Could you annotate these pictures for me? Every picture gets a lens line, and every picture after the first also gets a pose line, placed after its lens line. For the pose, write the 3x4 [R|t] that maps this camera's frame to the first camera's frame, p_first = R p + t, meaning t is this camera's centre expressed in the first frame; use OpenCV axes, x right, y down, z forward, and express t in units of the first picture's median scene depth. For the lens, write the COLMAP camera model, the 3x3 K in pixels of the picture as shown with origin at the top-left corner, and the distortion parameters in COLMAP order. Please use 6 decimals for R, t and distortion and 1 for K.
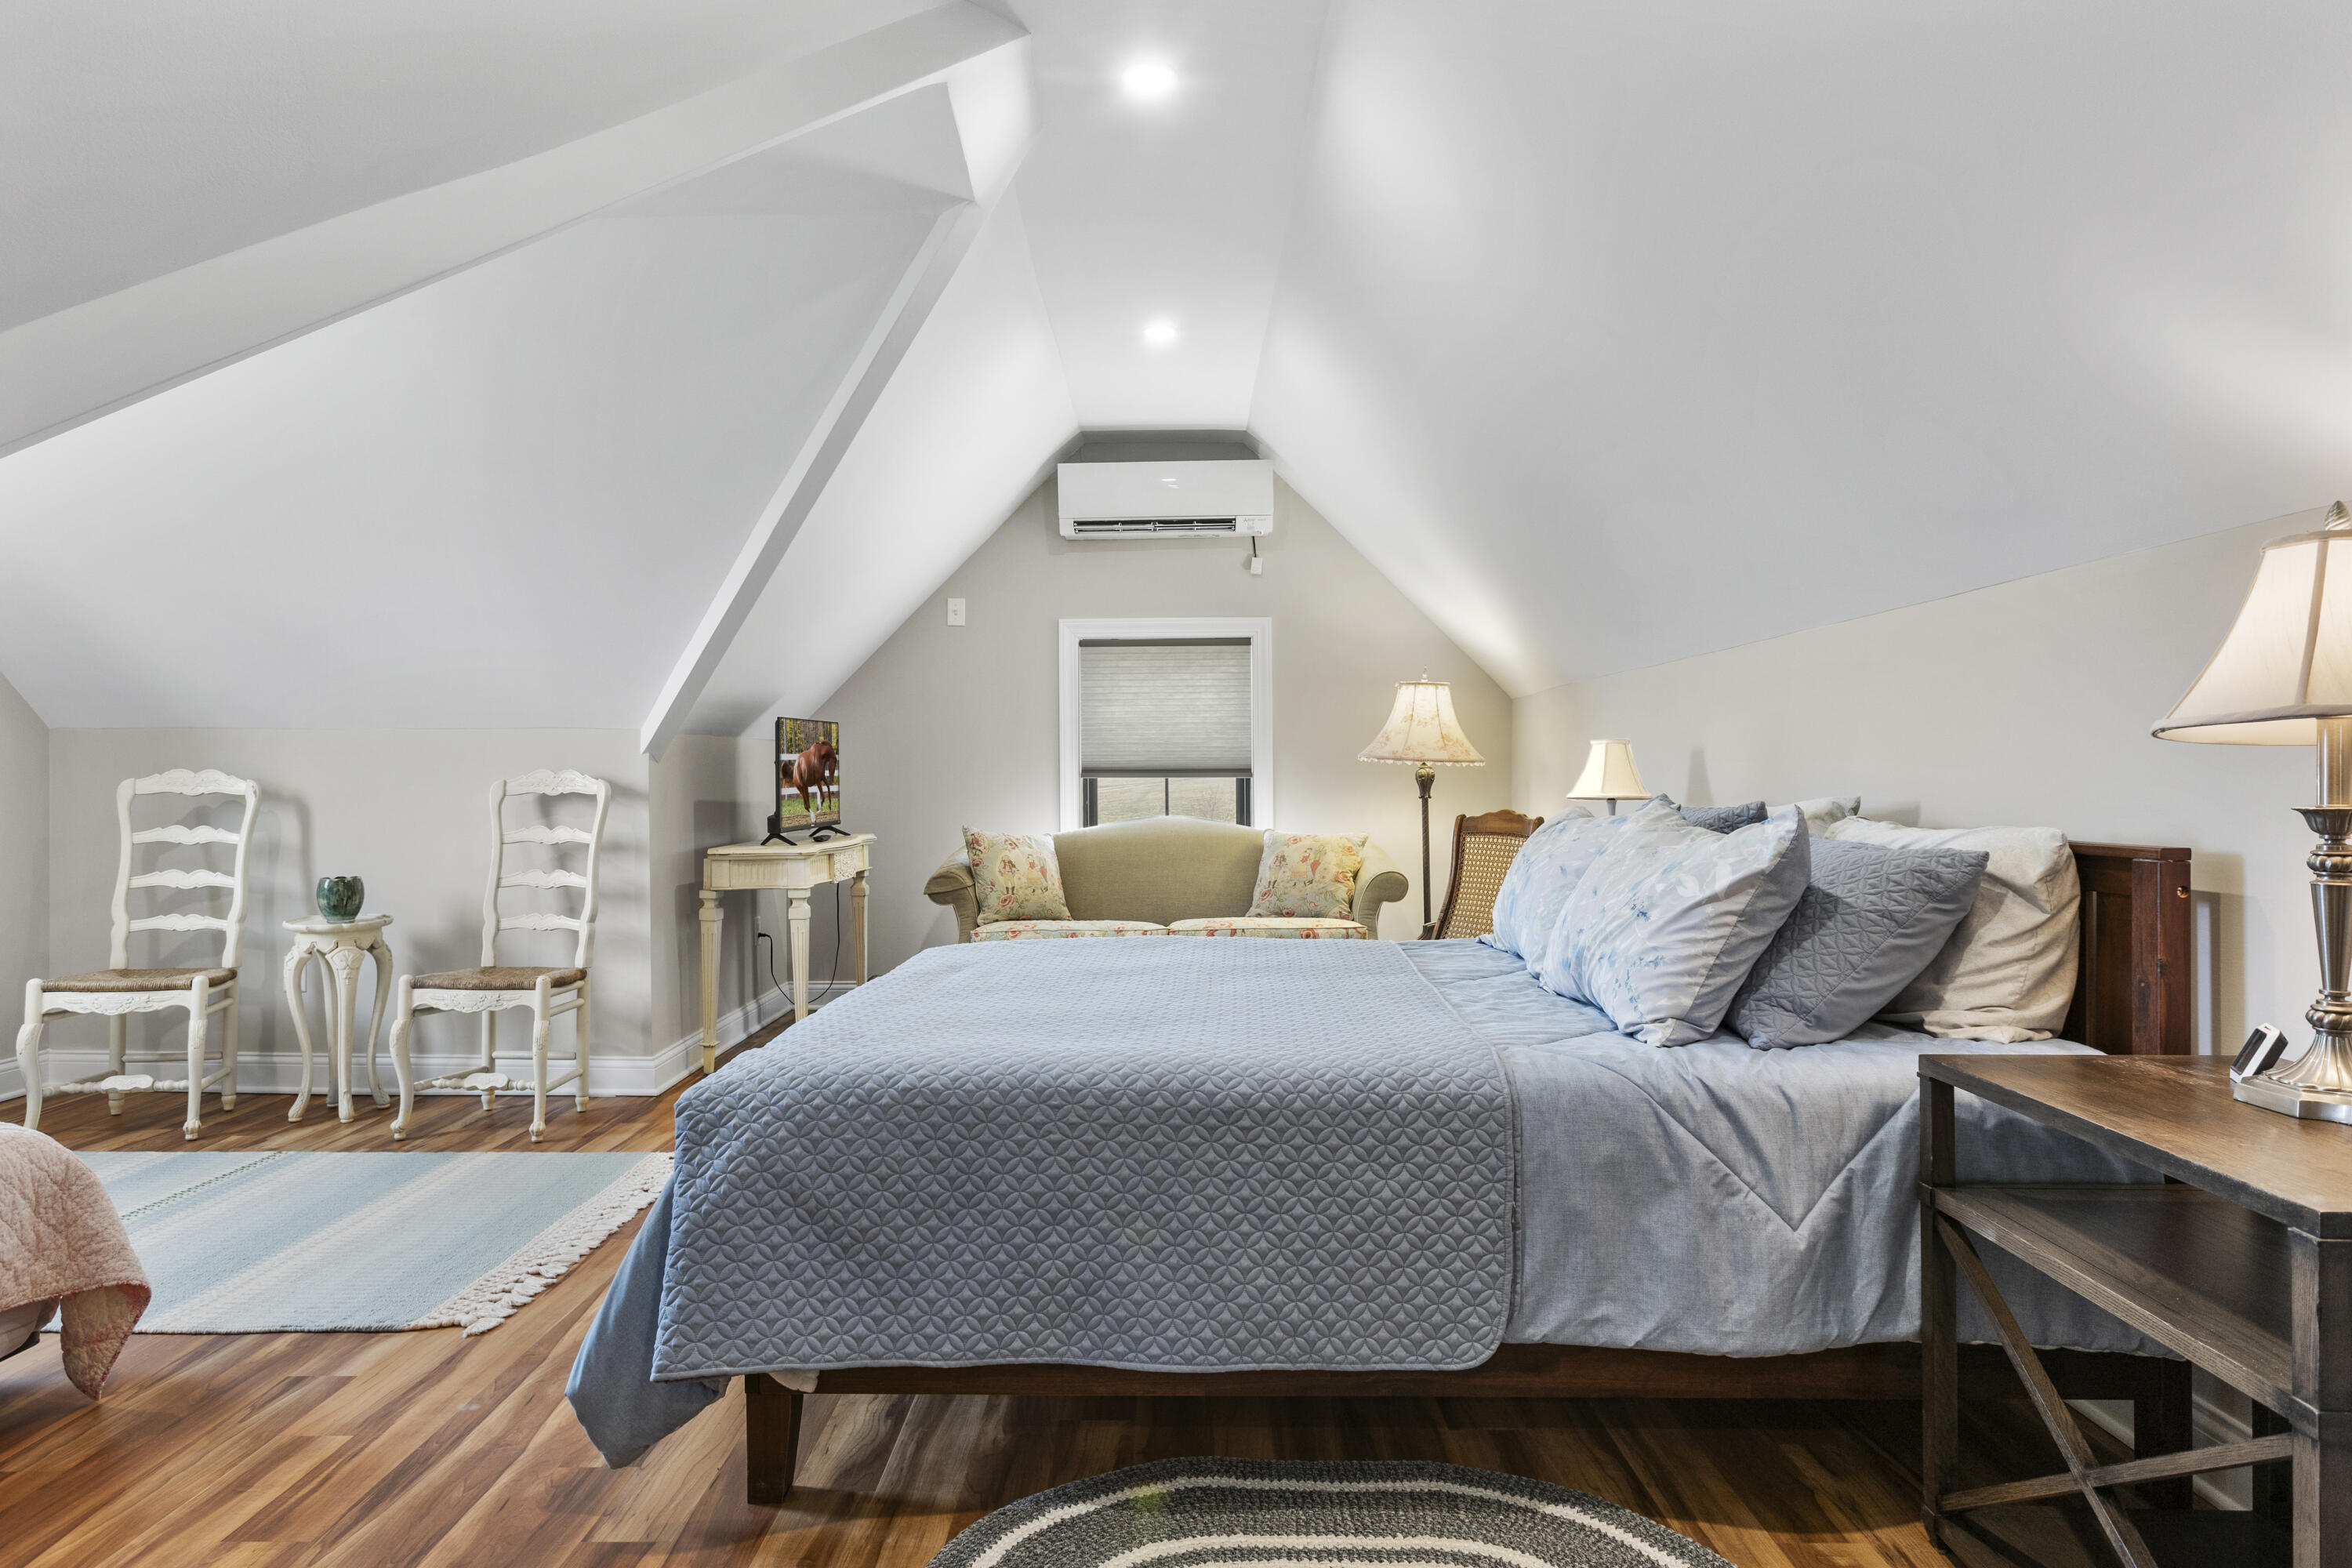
lens RADIAL K [[1359.2, 0, 1174.2], [0, 1359.2, 780.9], [0, 0, 1]] dist [-0.006234, 0.002519]
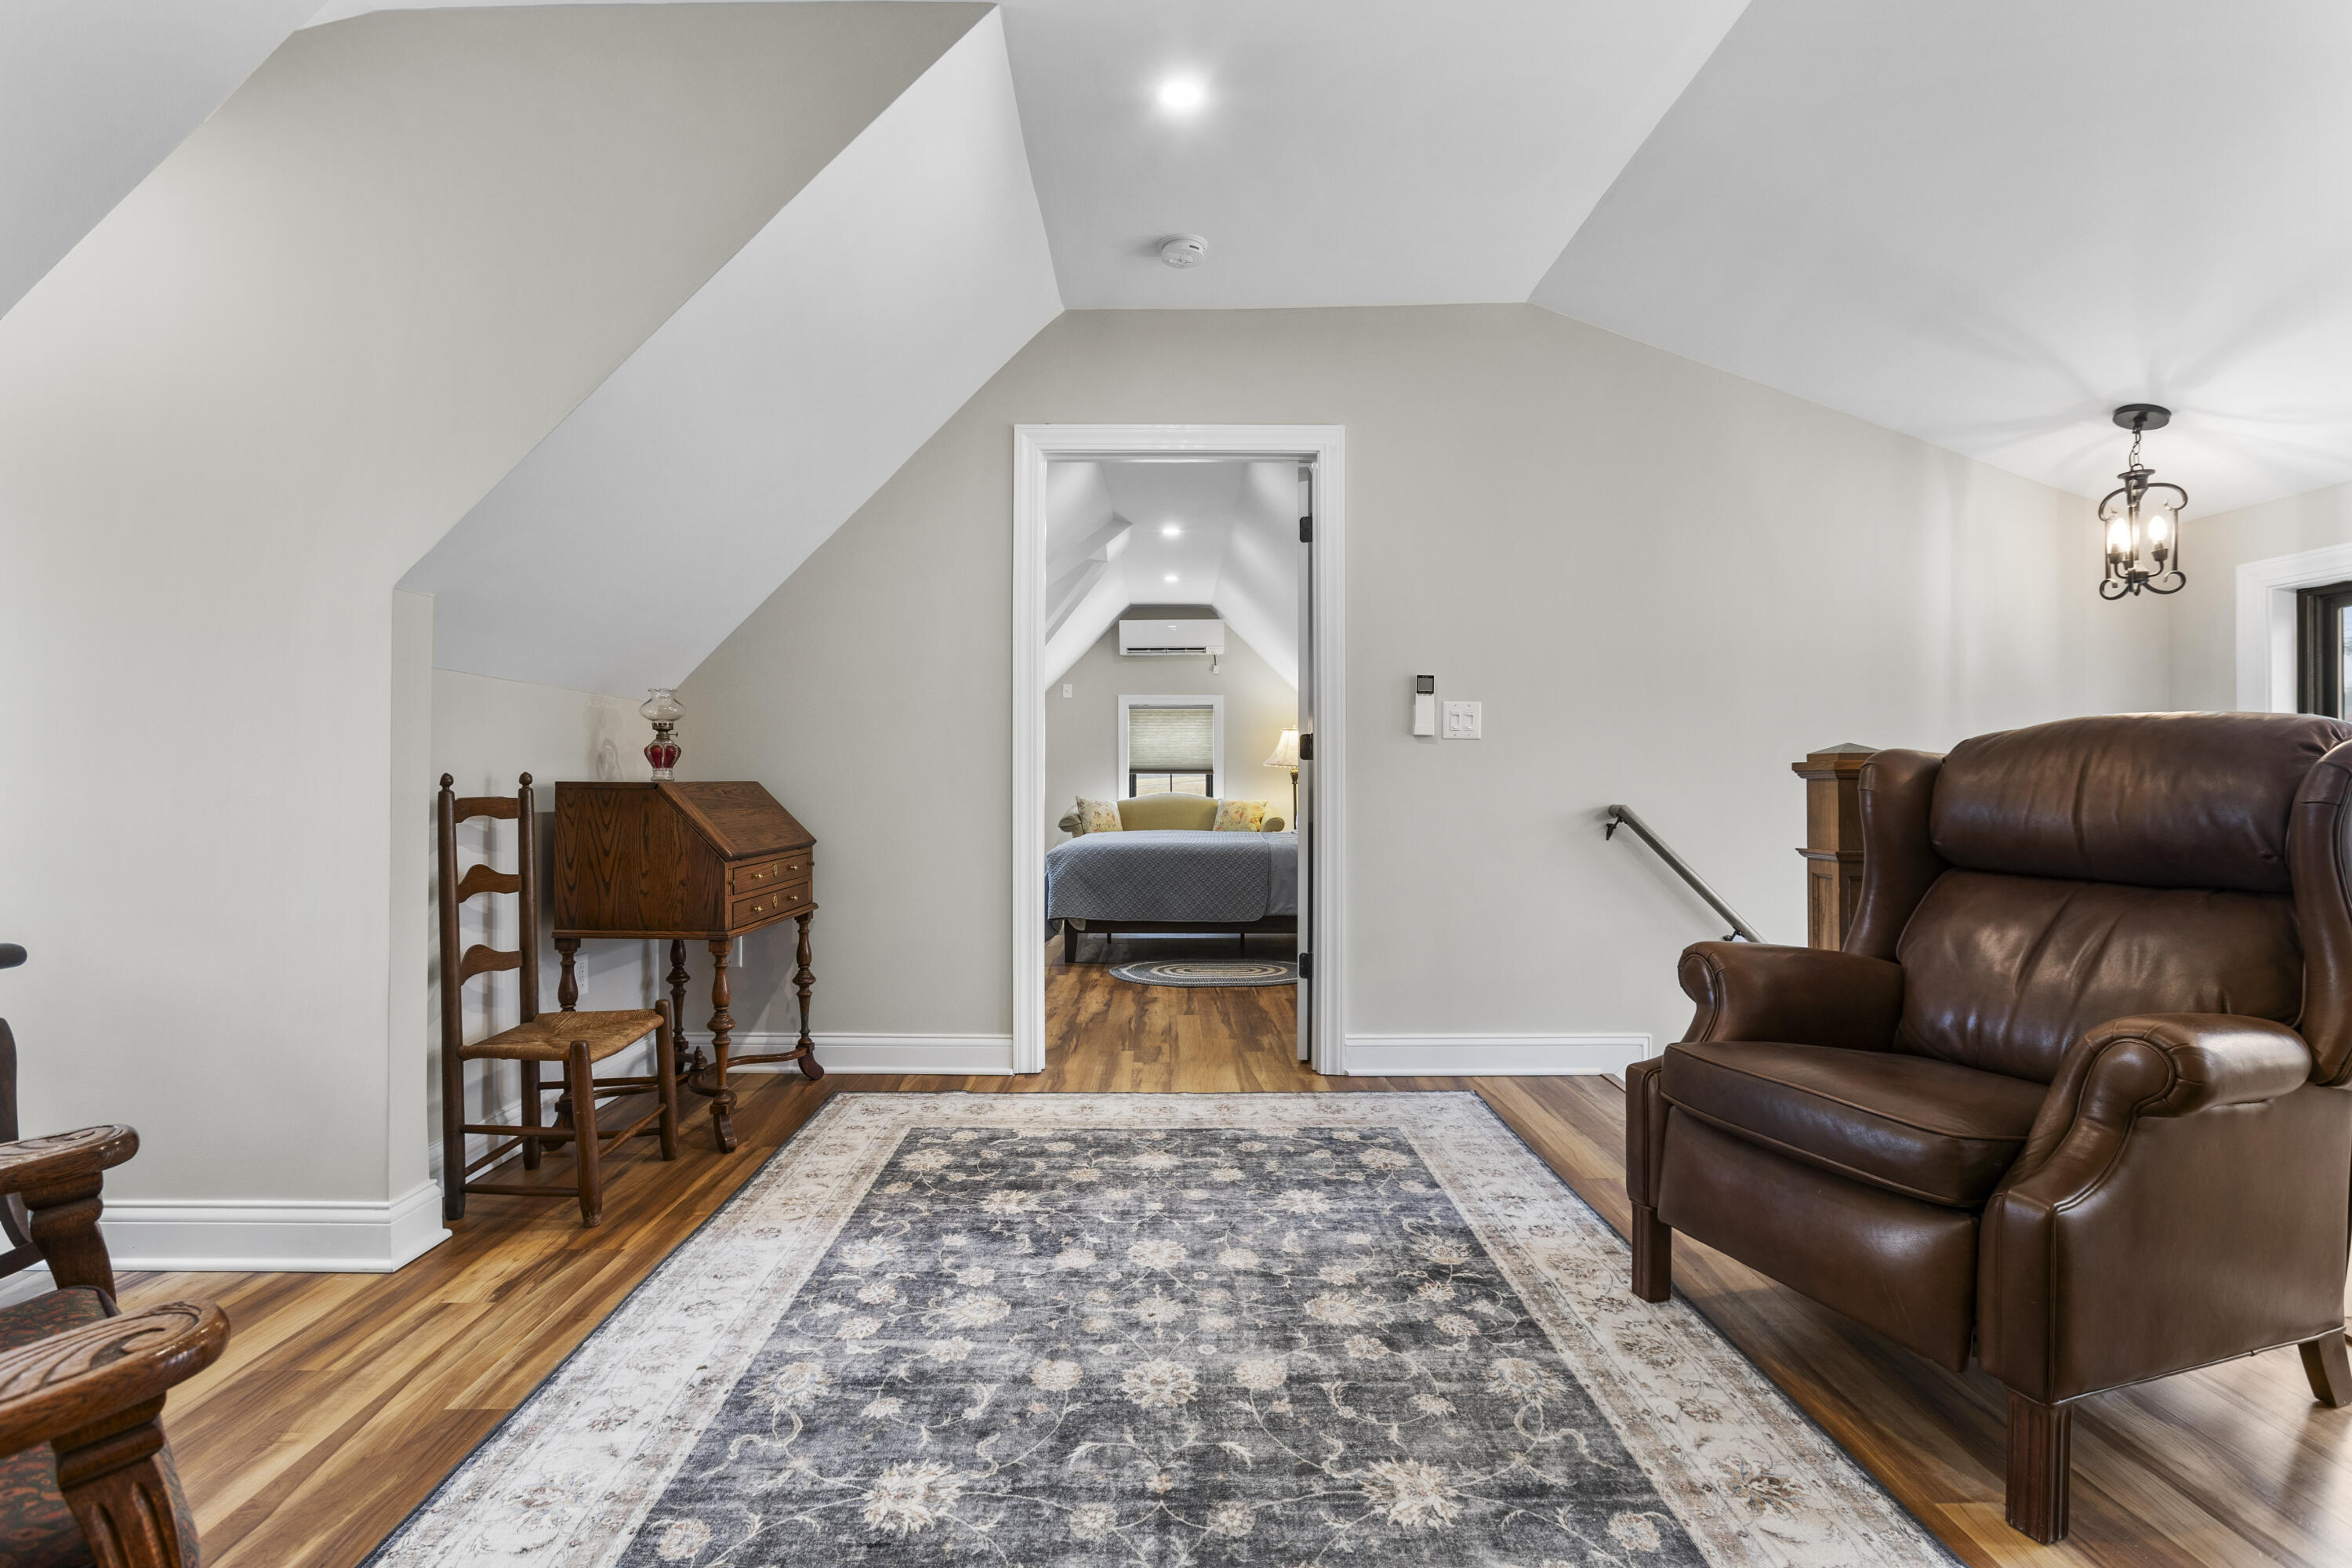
lens RADIAL K [[1152.1, 0, 1174.0], [0, 1152.1, 783.8], [0, 0, 1]] dist [-0.000042, 0.000000]
pose [[0.999971, 0.005778, 0.005001, -0.010333], [-0.005773, 0.999983, -0.000879, 0.014145], [-0.005006, 0.000850, 0.999987, -0.736031]]
